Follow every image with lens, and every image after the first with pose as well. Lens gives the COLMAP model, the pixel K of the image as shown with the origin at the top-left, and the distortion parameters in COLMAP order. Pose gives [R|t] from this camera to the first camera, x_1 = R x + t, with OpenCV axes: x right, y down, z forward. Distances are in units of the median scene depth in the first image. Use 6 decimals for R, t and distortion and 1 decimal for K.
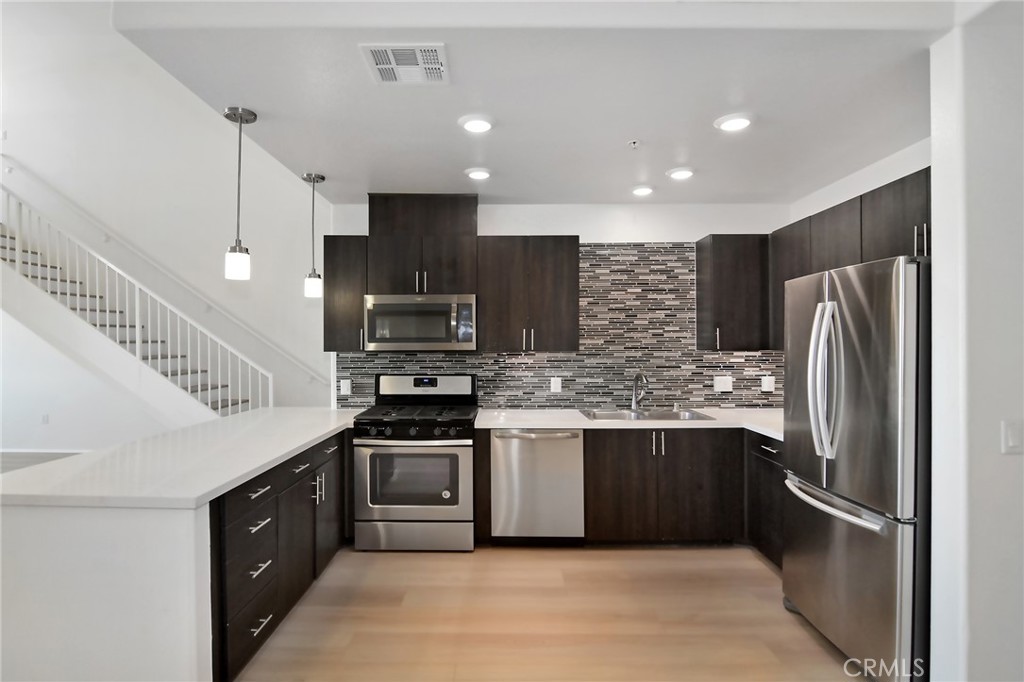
lens RADIAL K [[498.7, 0, 512.0], [0, 498.7, 341.0], [0, 0, 1]] dist [-0.003620, -0.000318]
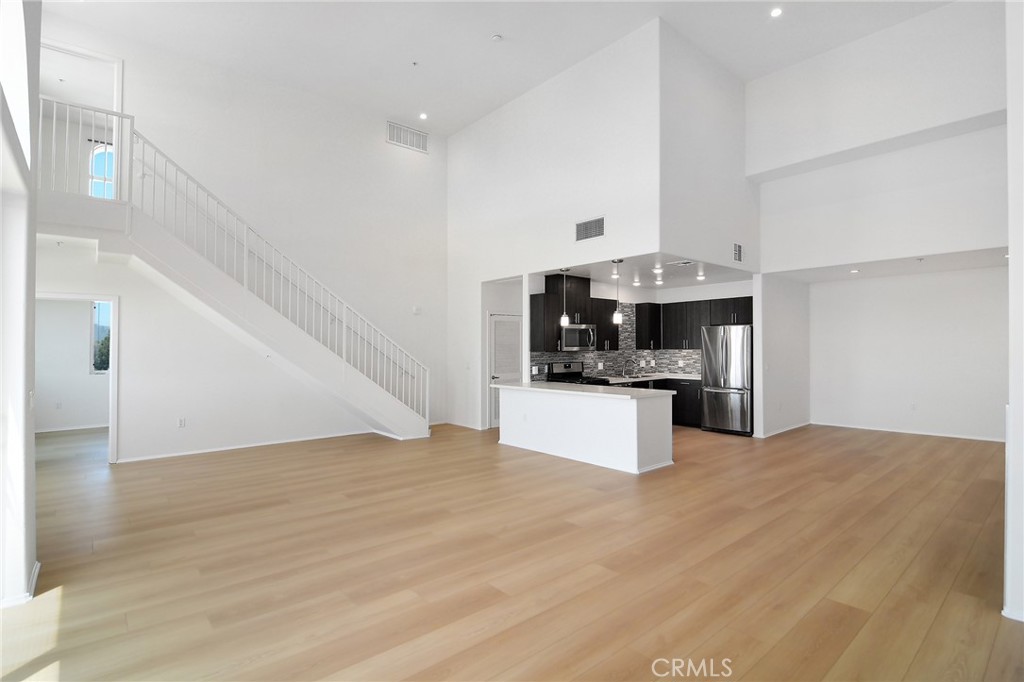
lens RADIAL K [[477.7, 0, 512.0], [0, 477.7, 341.0], [0, 0, 1]] dist [-0.001230, -0.000236]
pose [[0.741831, 0.005886, 0.670561, -1.586770], [0.005636, 0.999871, -0.015011, 0.008009], [-0.670563, 0.014915, 0.741702, -0.283814]]
